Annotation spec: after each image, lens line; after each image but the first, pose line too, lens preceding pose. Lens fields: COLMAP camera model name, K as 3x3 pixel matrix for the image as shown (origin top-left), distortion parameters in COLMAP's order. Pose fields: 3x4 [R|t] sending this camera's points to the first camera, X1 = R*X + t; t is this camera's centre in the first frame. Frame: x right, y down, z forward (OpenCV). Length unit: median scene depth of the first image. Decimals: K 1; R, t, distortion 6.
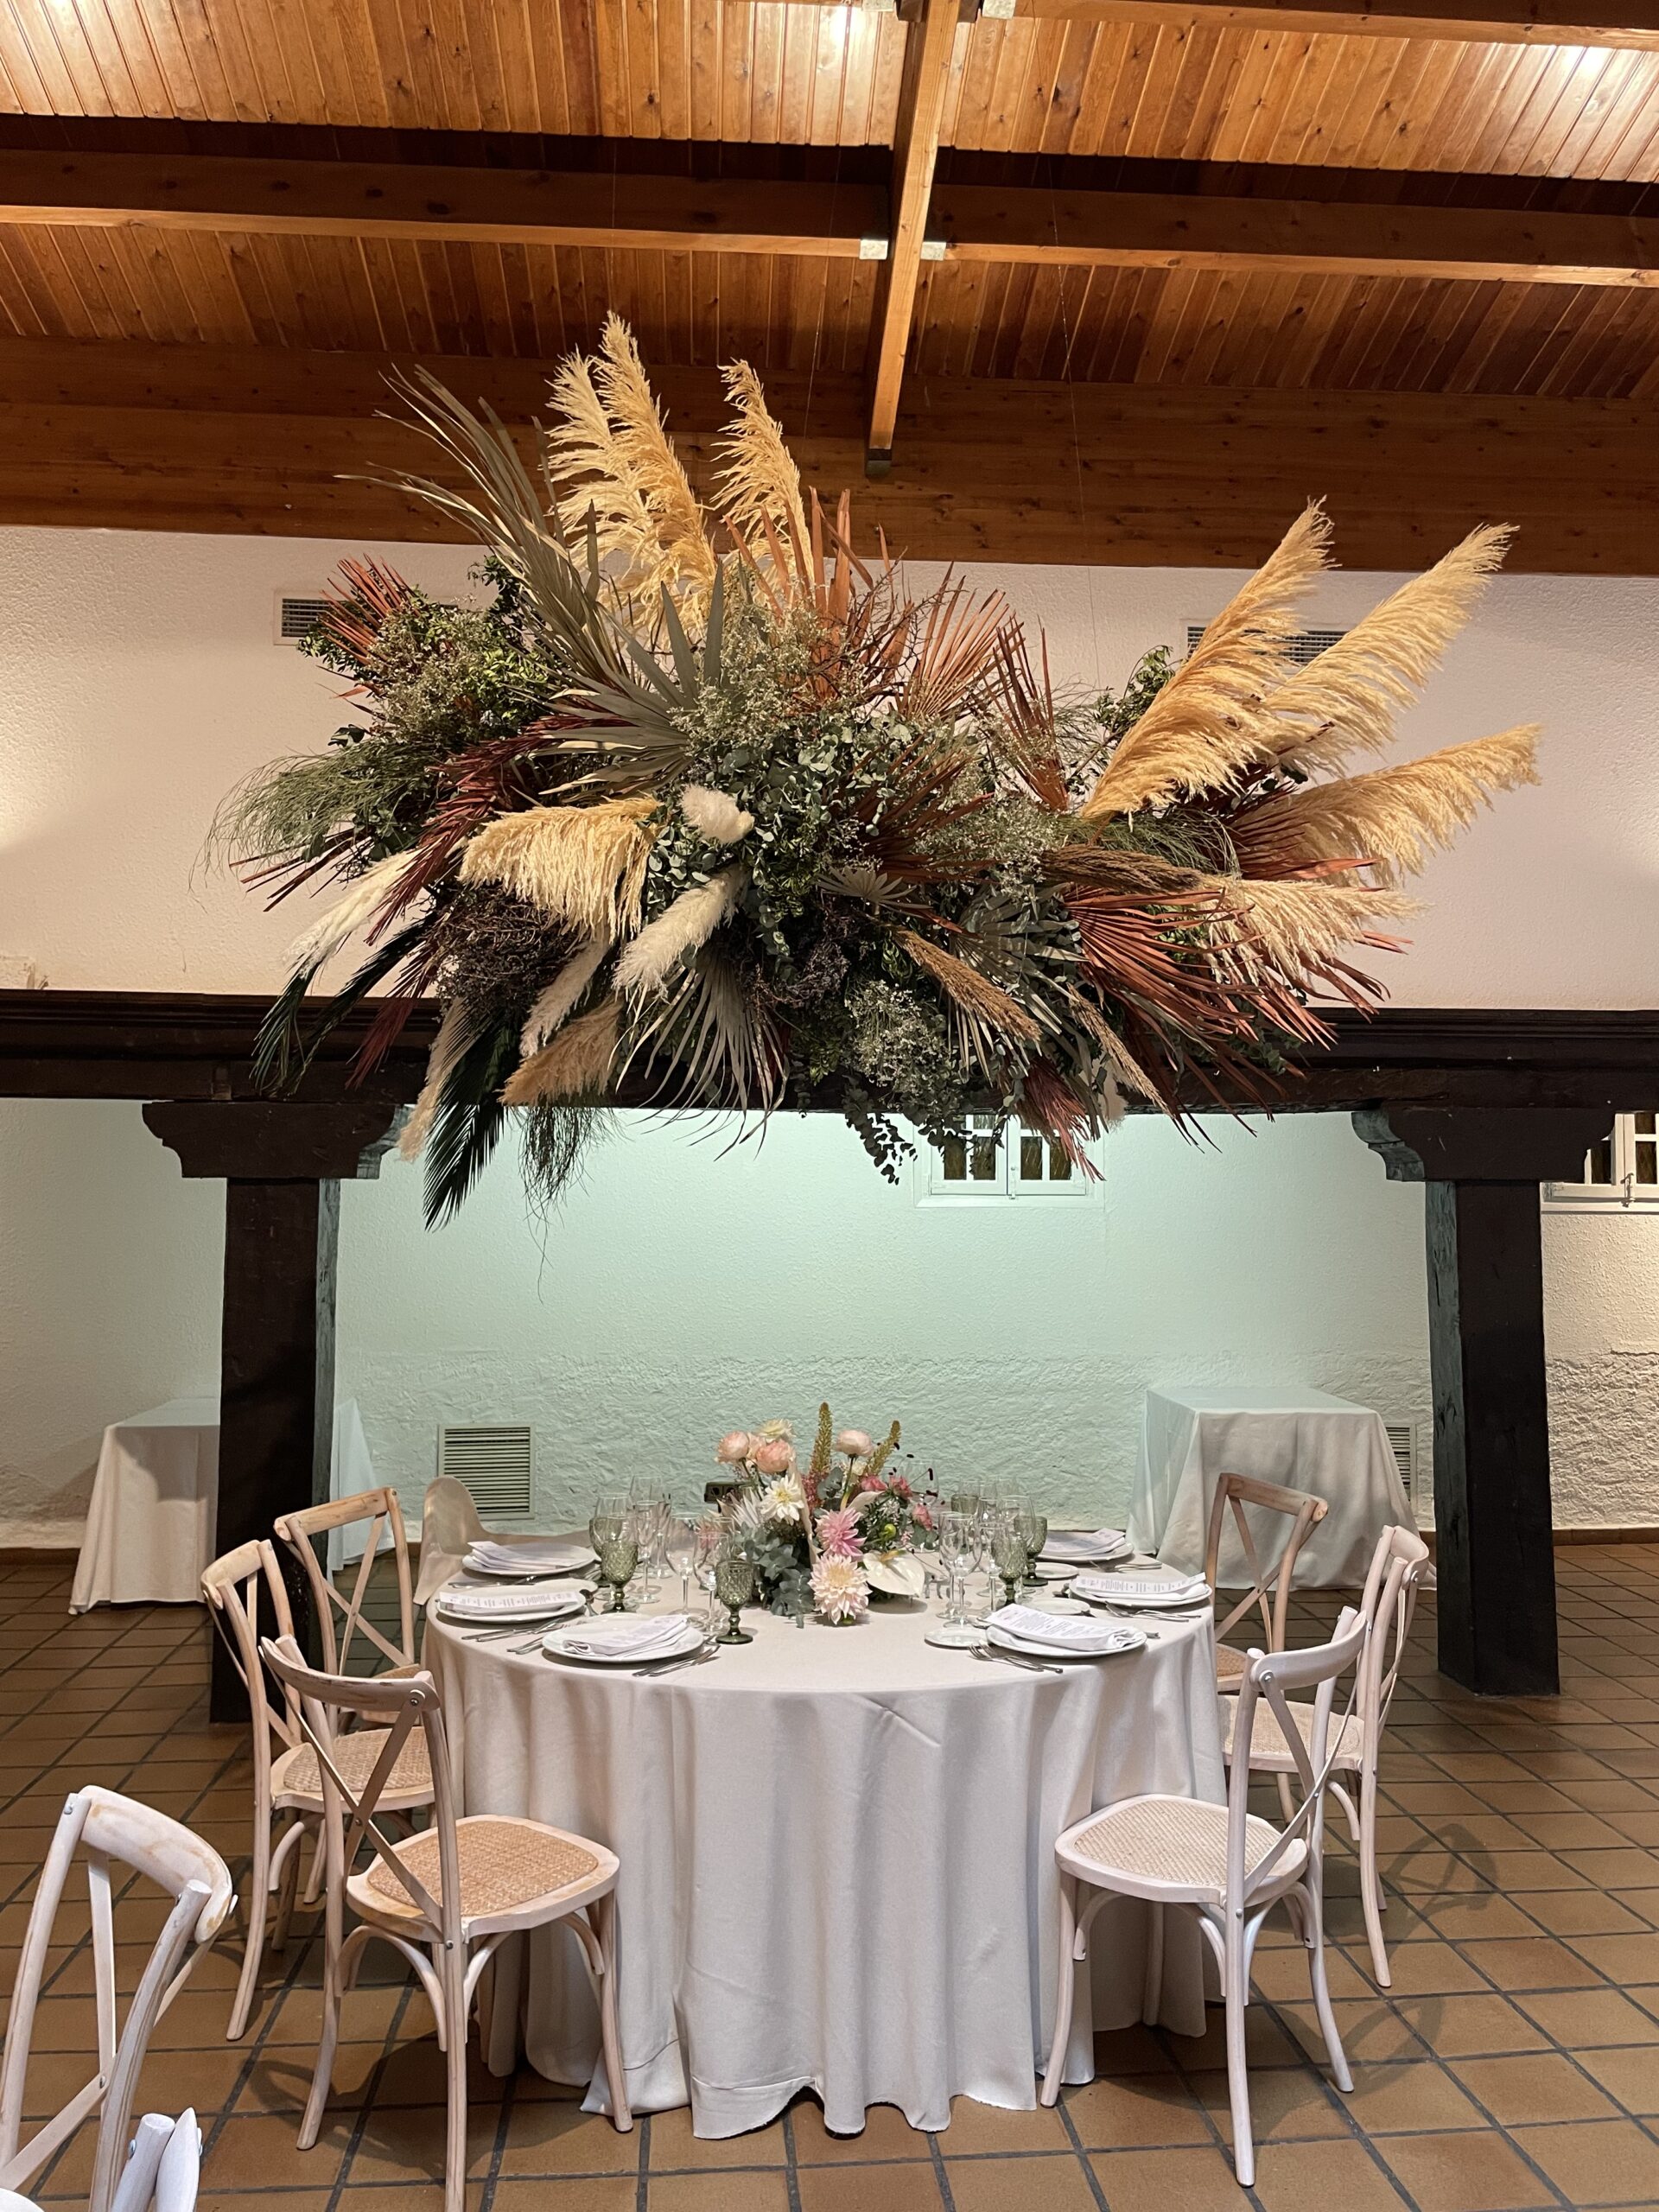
lens RADIAL K [[1614.2, 0, 820.8], [0, 1614.2, 1100.5], [0, 0, 1]] dist [0.083605, -0.113552]
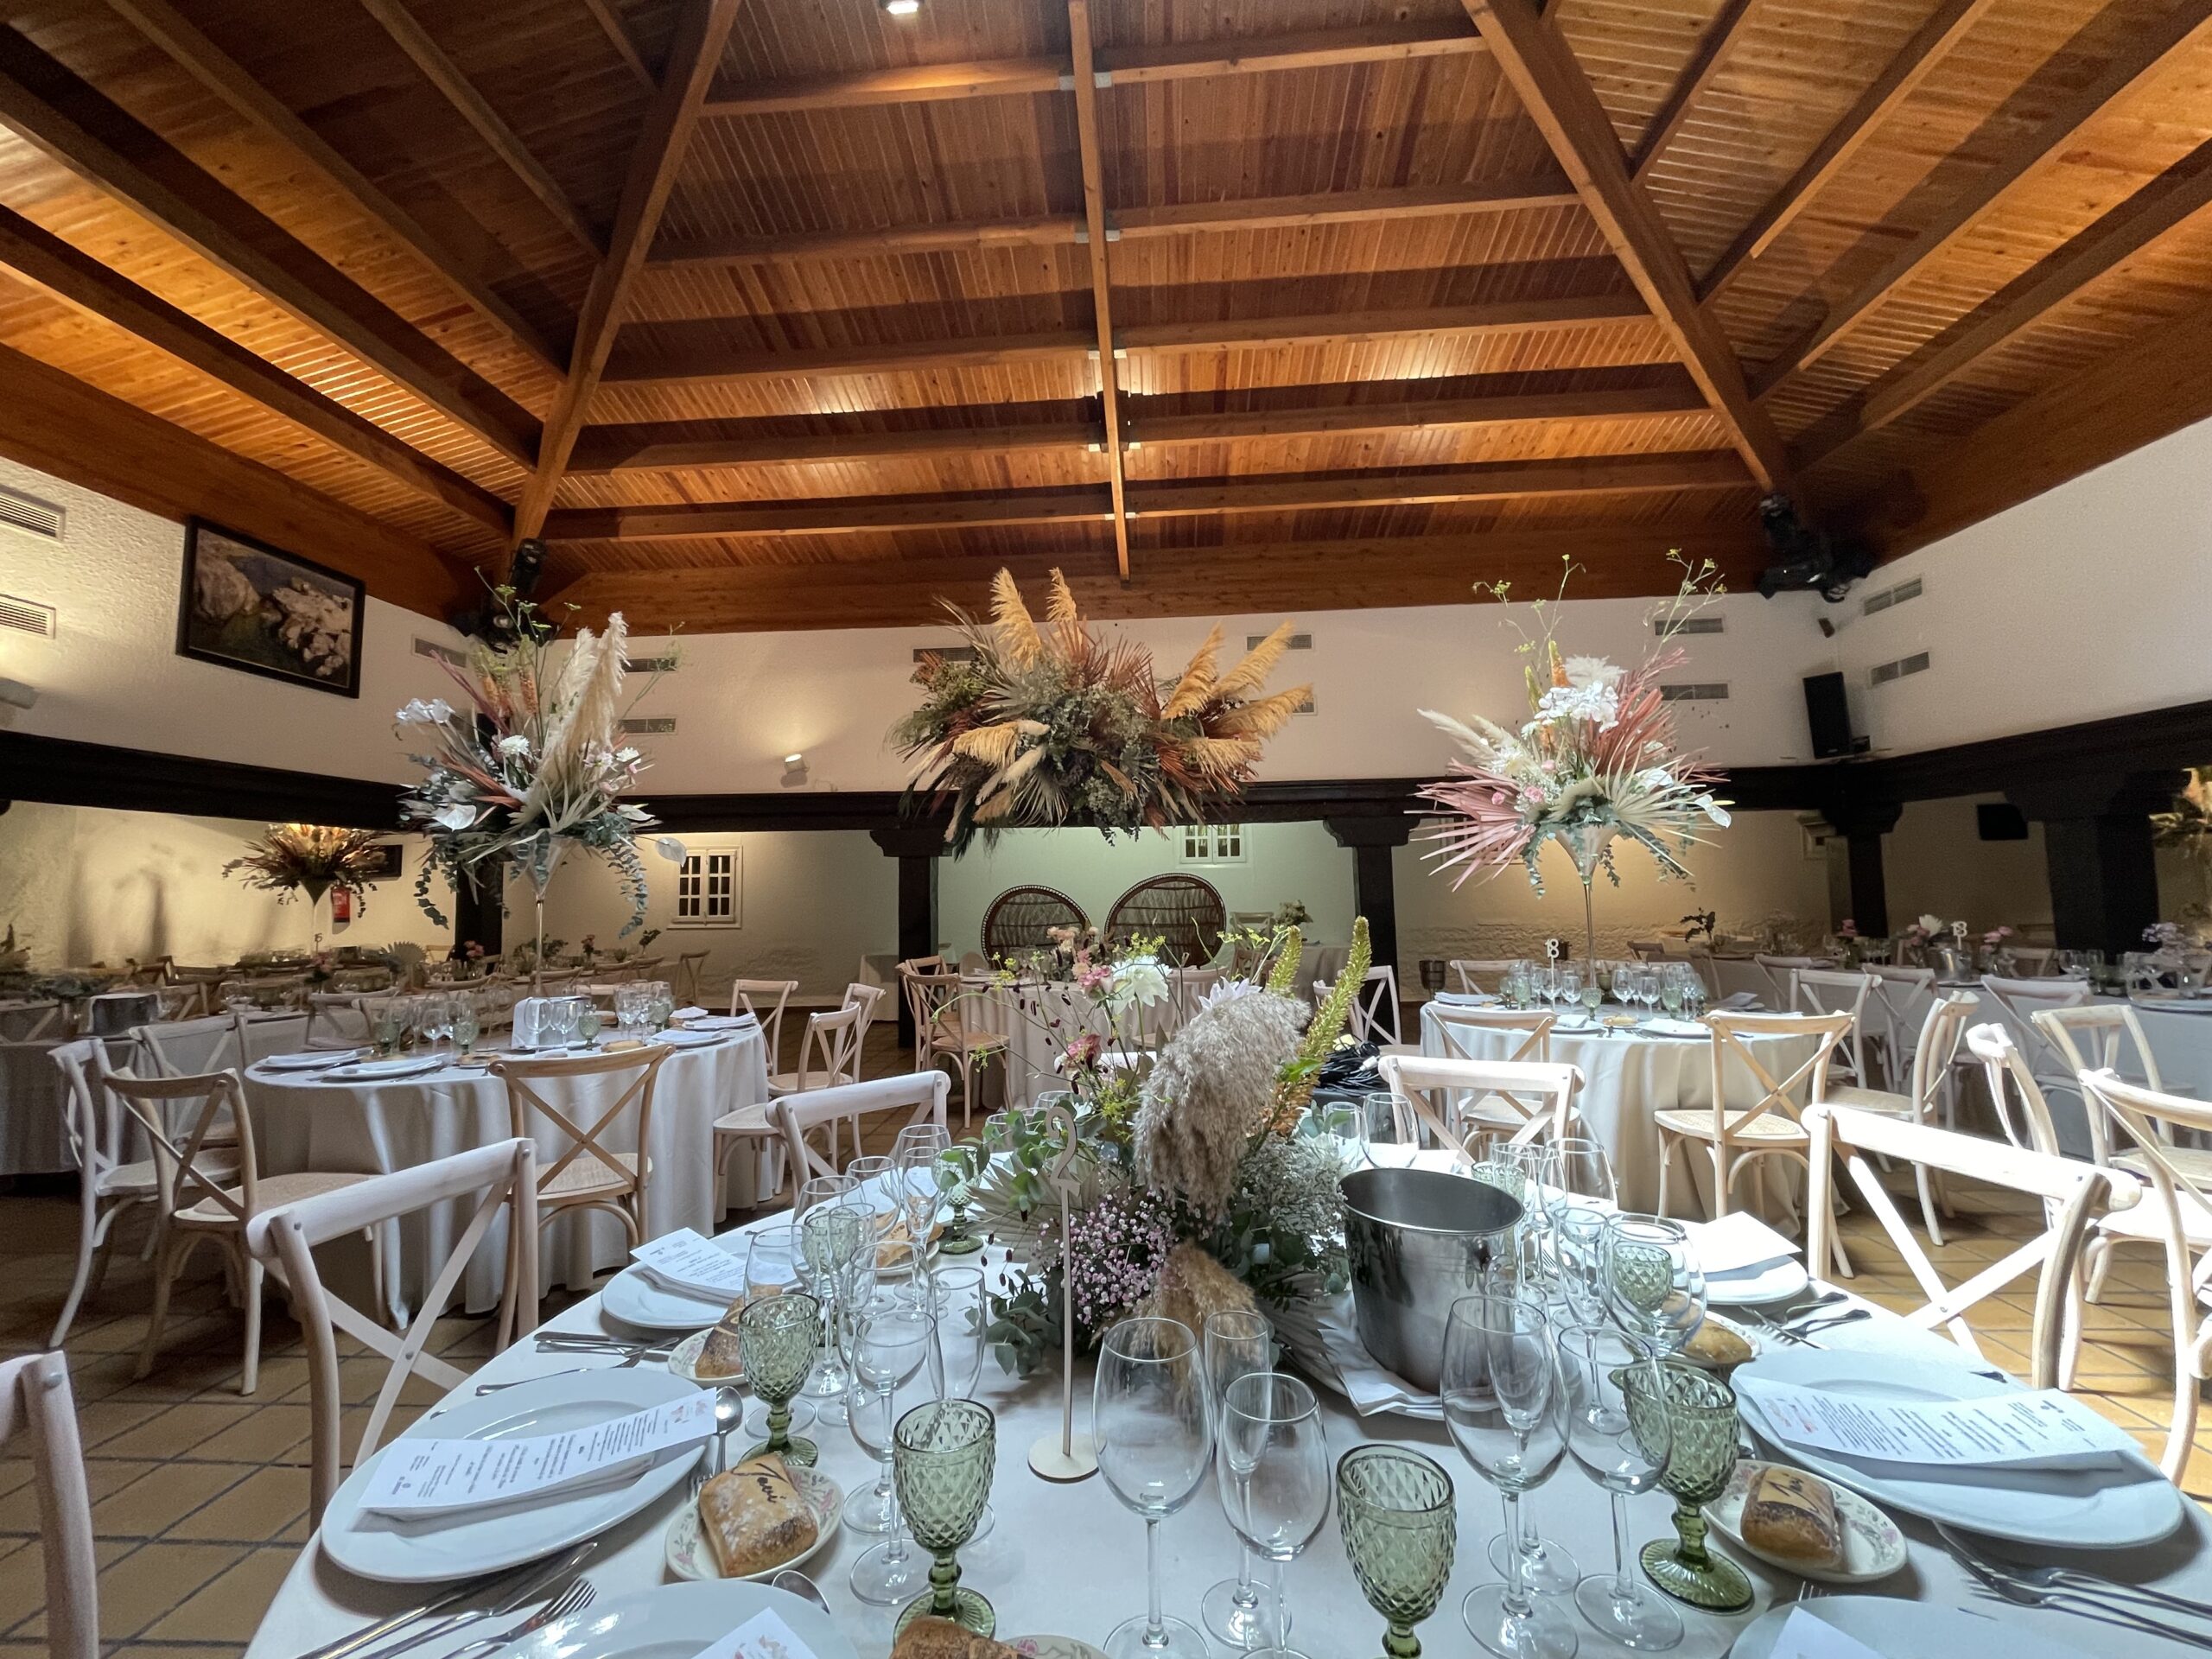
lens RADIAL K [[879.5, 0, 1106.0], [0, 879.5, 829.5], [0, 0, 1]] dist [-0.001333, -0.000536]
pose [[0.989533, -0.031137, -0.140911, 0.286919], [0.028934, 0.999425, -0.017651, 0.054126], [0.141380, 0.013389, 0.989865, -0.629399]]
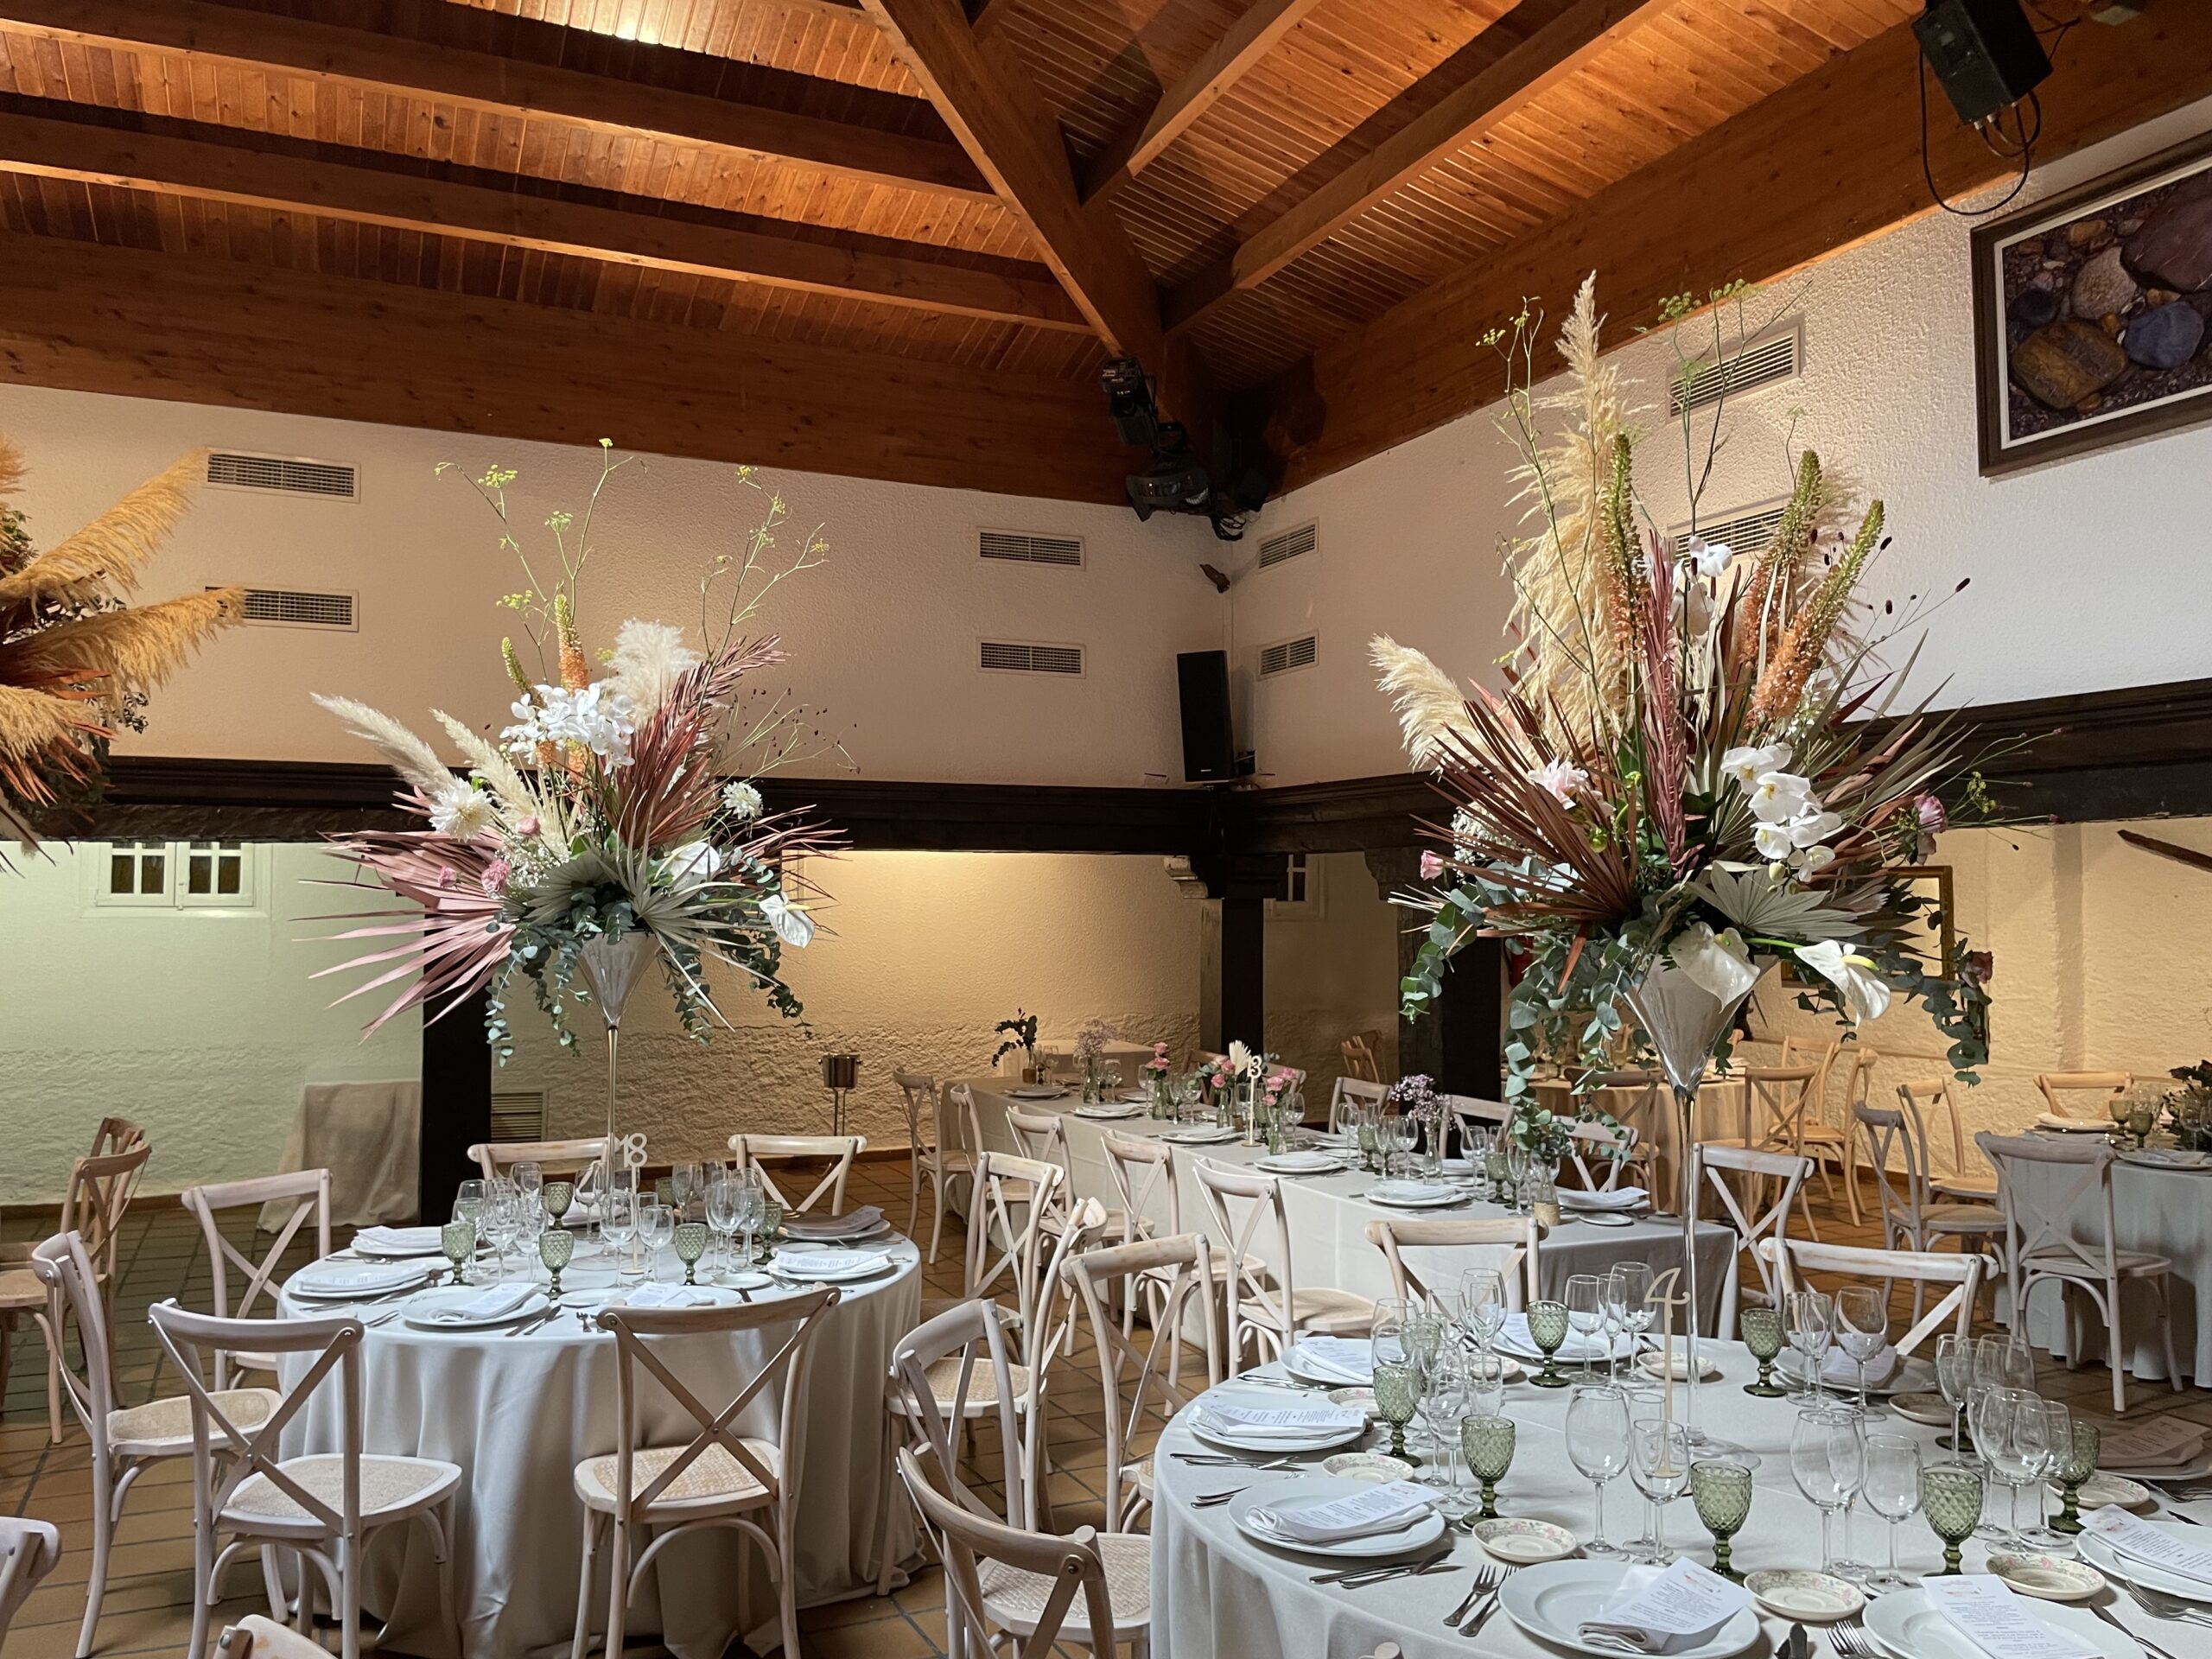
lens RADIAL K [[1655.6, 0, 1097.5], [0, 1655.6, 835.0], [0, 0, 1]] dist [0.083649, -0.116201]
pose [[0.942650, 0.014641, 0.333462, 0.666737], [-0.020717, 0.999678, 0.014671, -0.045744], [-0.333140, -0.020738, 0.942649, -0.673025]]
